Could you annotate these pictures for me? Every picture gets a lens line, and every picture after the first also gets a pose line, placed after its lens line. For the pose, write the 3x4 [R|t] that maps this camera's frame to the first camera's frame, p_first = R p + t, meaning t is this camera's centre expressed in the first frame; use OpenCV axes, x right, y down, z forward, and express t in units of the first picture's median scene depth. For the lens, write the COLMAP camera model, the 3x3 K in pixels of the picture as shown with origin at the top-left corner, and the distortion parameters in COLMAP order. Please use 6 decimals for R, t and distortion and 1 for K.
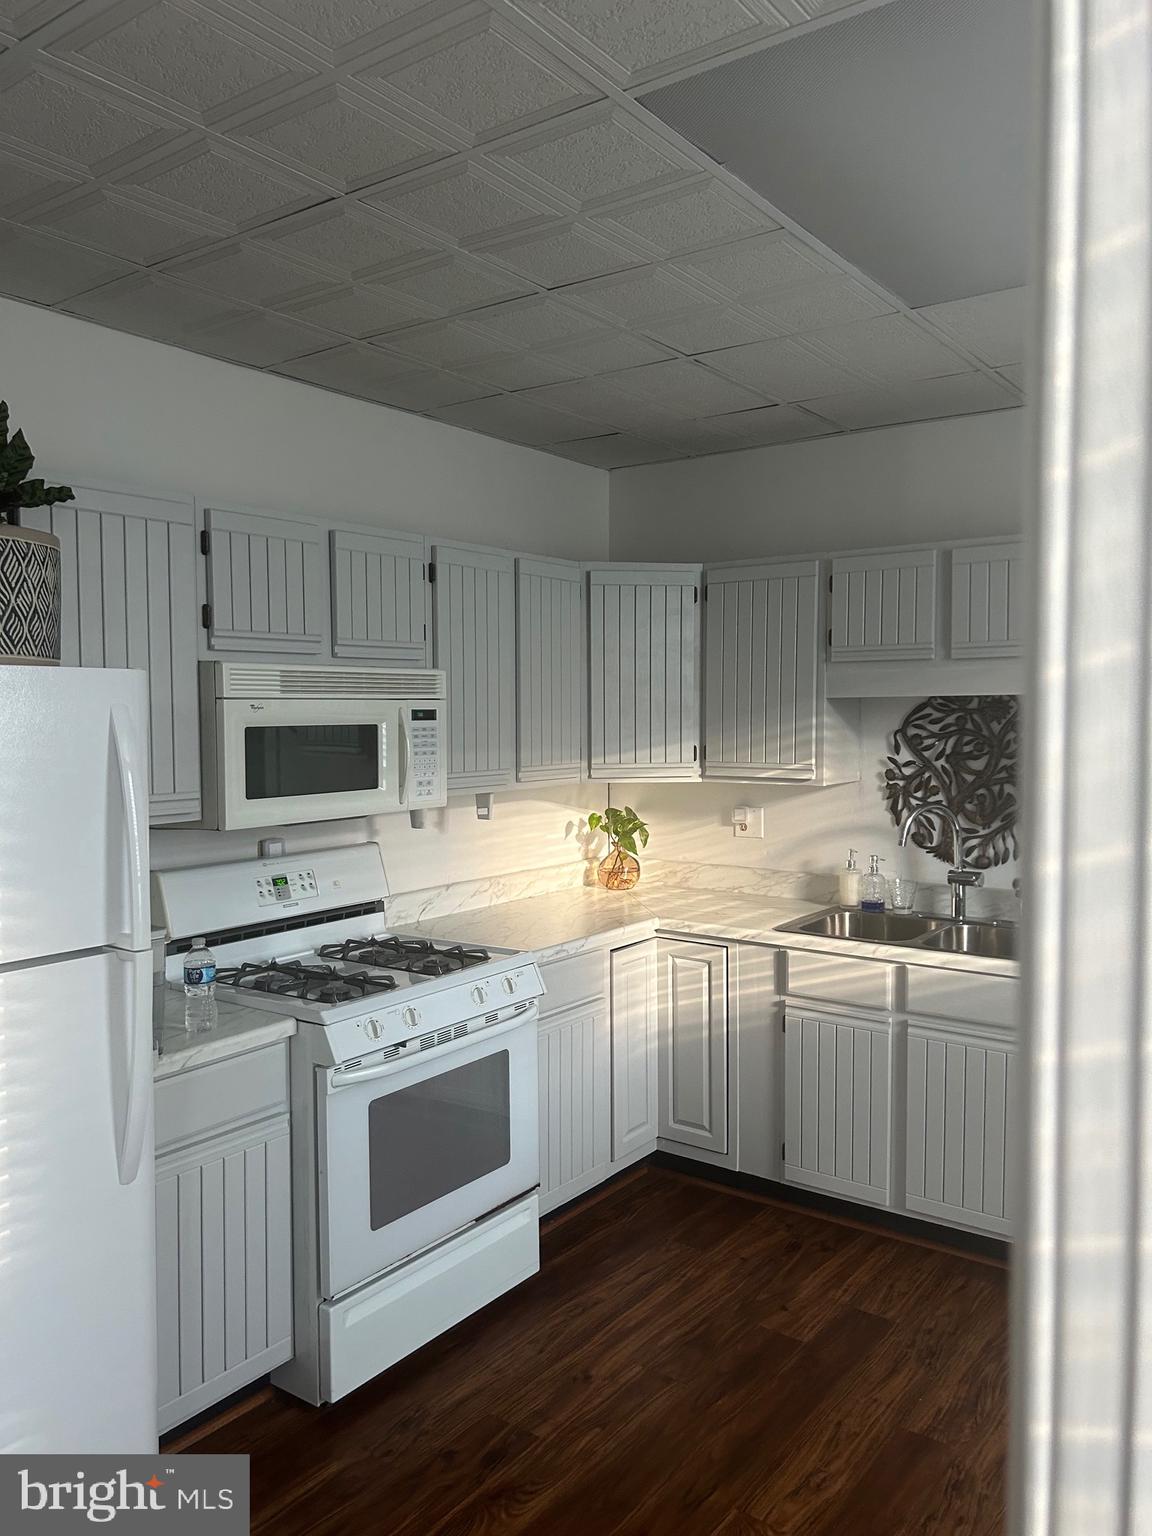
lens RADIAL K [[1130.3, 0, 575.0], [0, 1130.3, 777.3], [0, 0, 1]] dist [0.023044, -0.046012]
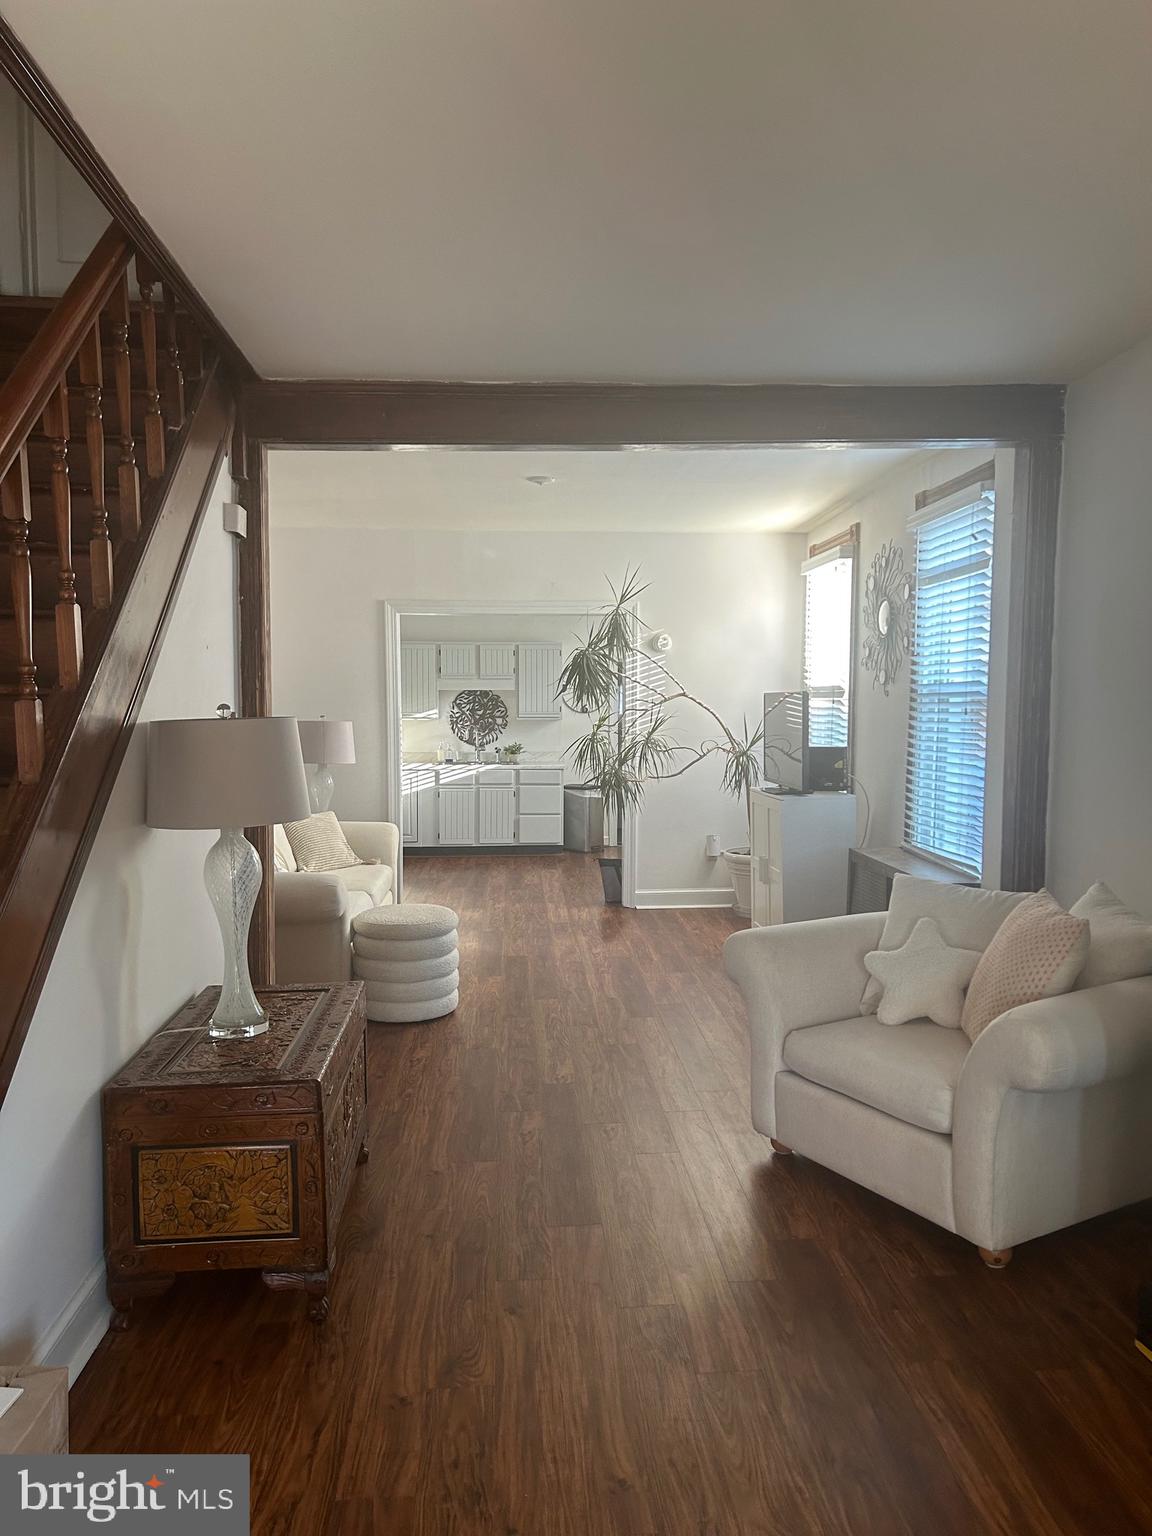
lens RADIAL K [[1130.3, 0, 582.0], [0, 1130.3, 764.6], [0, 0, 1]] dist [0.023044, -0.046012]
pose [[0.763129, -0.029257, 0.645584, -1.509596], [0.039032, 0.999238, -0.000855, 0.152633], [-0.645066, 0.025851, 0.763689, -1.619022]]
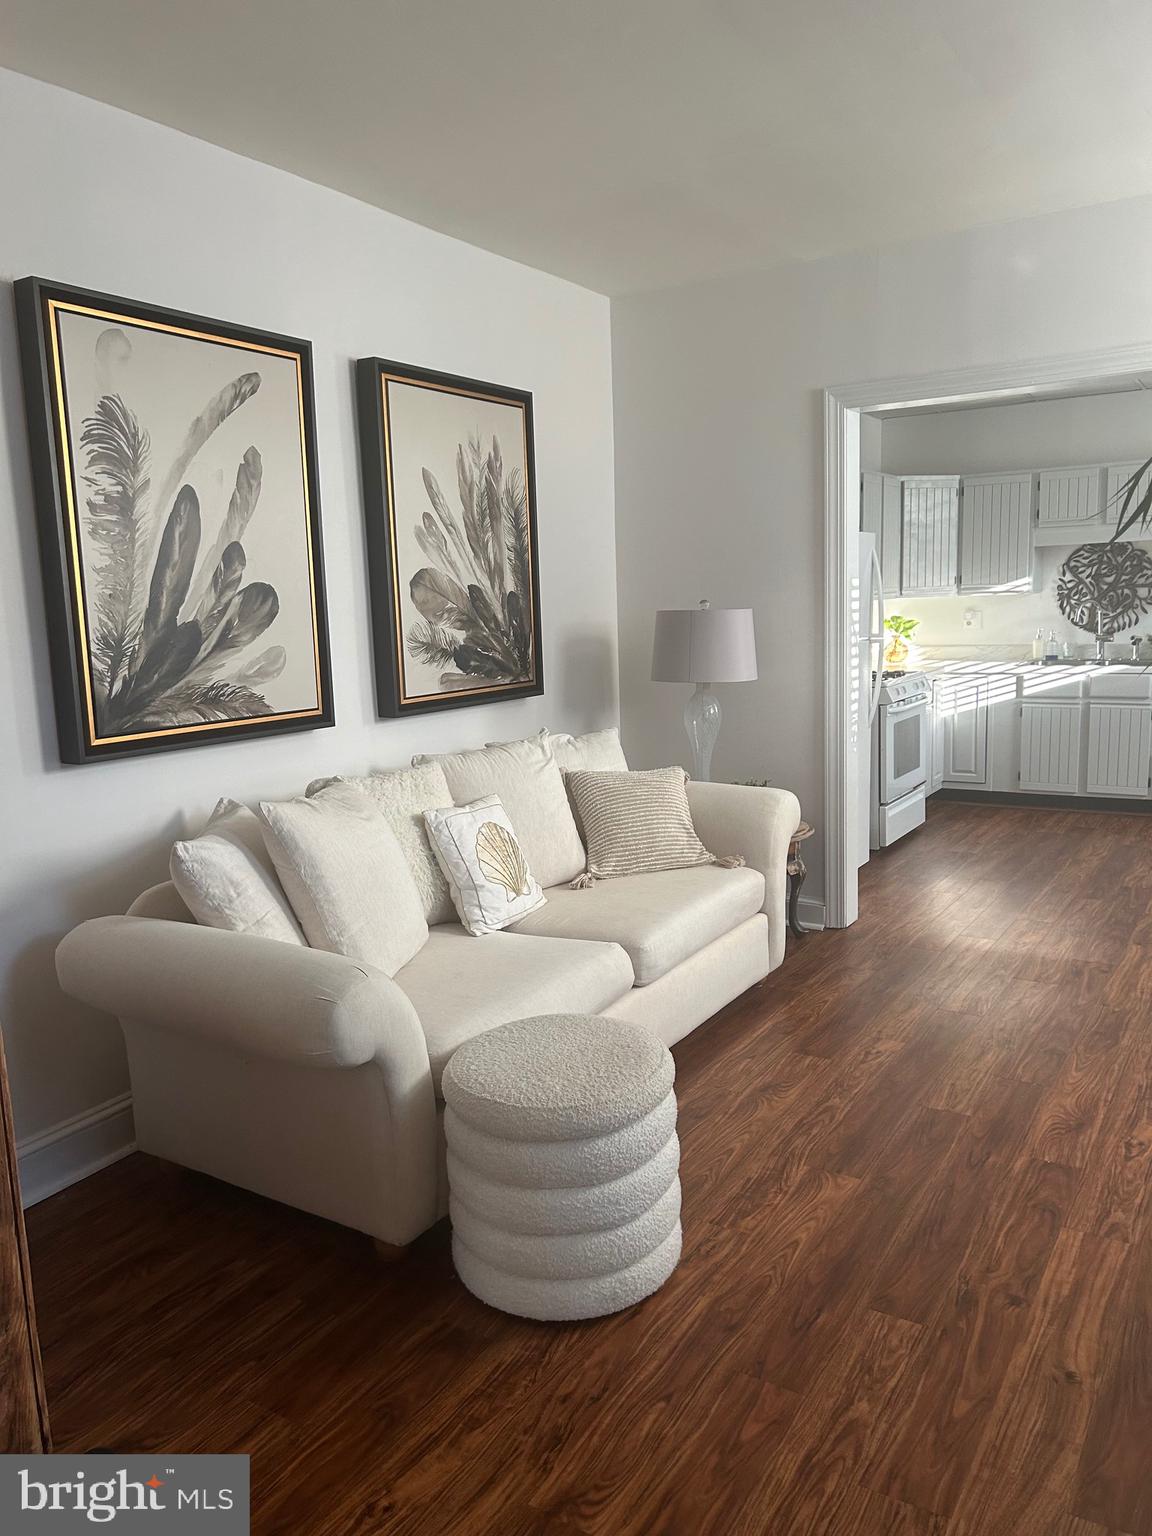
lens RADIAL K [[1130.3, 0, 579.0], [0, 1130.3, 785.5], [0, 0, 1]] dist [0.023044, -0.046012]
pose [[0.996981, -0.044098, 0.063901, -0.723394], [0.037400, 0.994034, 0.102460, 0.111965], [-0.068038, -0.099761, 0.992683, -0.940937]]
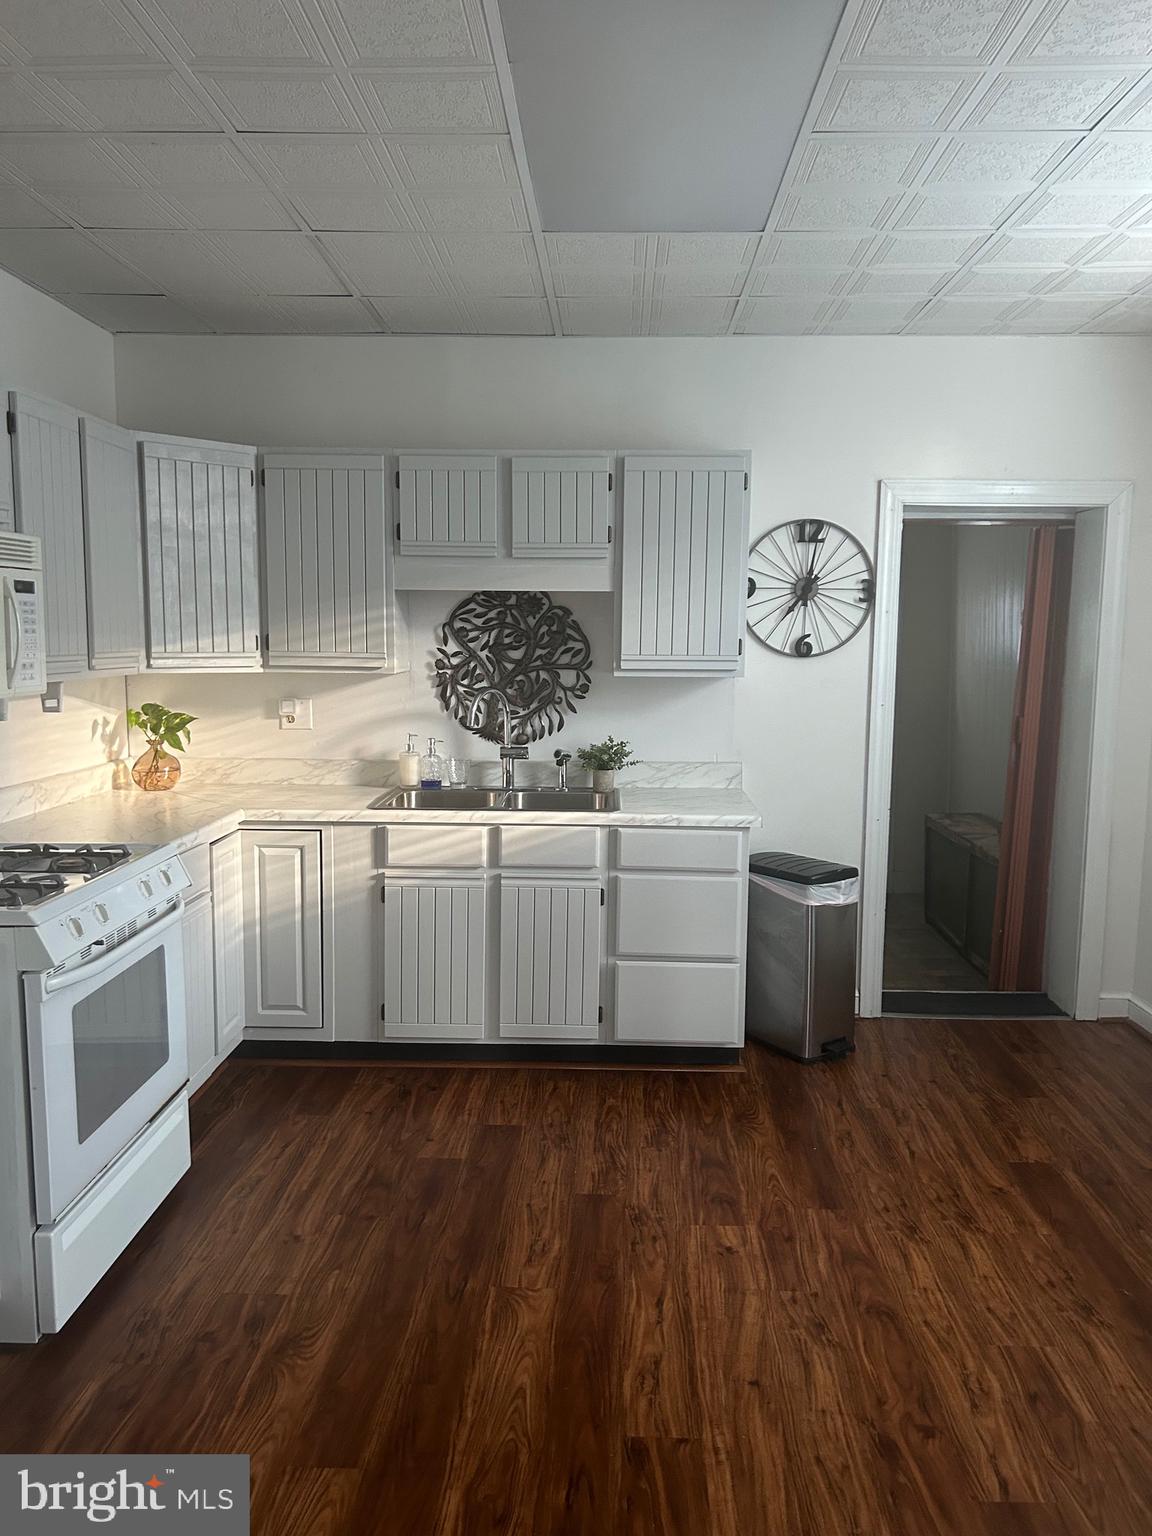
lens RADIAL K [[1130.3, 0, 583.5], [0, 1130.3, 785.9], [0, 0, 1]] dist [0.023044, -0.046012]
pose [[0.822795, -0.062100, 0.564936, -0.254461], [0.019601, 0.996522, 0.080993, 0.031997], [-0.568000, -0.055567, 0.821150, 0.021216]]
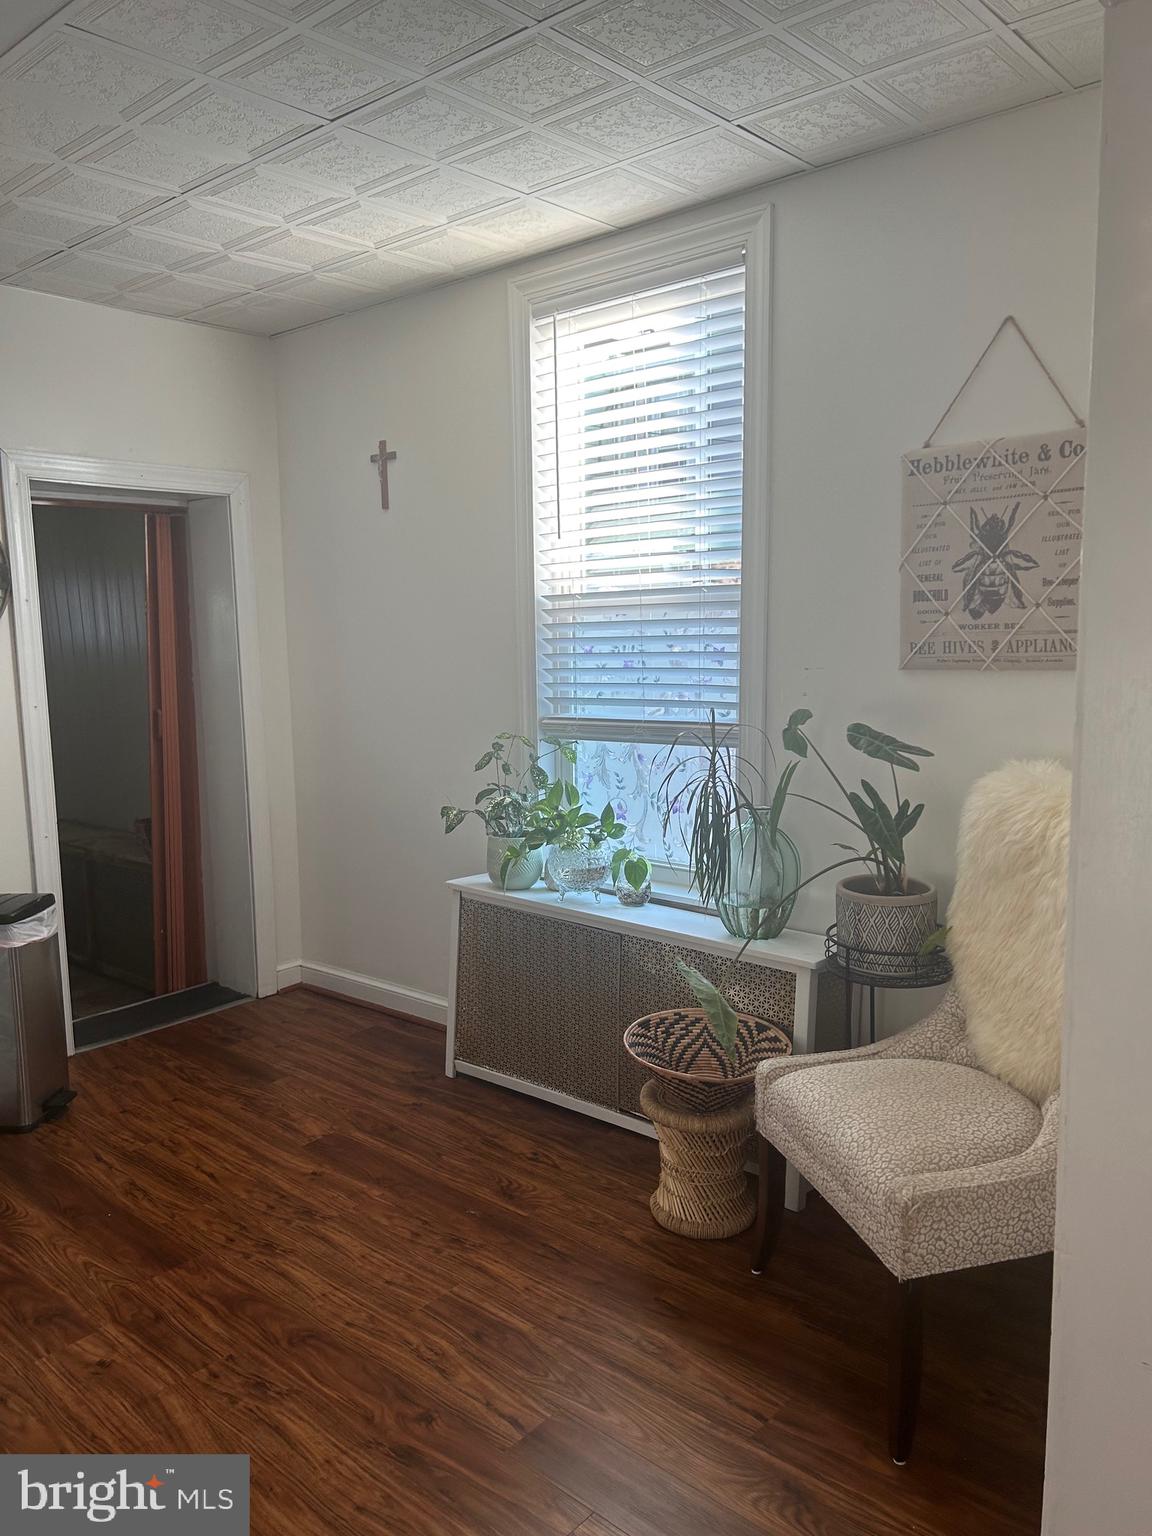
lens RADIAL K [[1130.3, 0, 576.7], [0, 1130.3, 791.2], [0, 0, 1]] dist [0.023044, -0.046012]
pose [[0.079088, -0.139340, 0.987081, -0.323729], [0.075433, 0.988180, 0.133451, 0.024926], [-0.994010, 0.063904, 0.088664, 0.237340]]
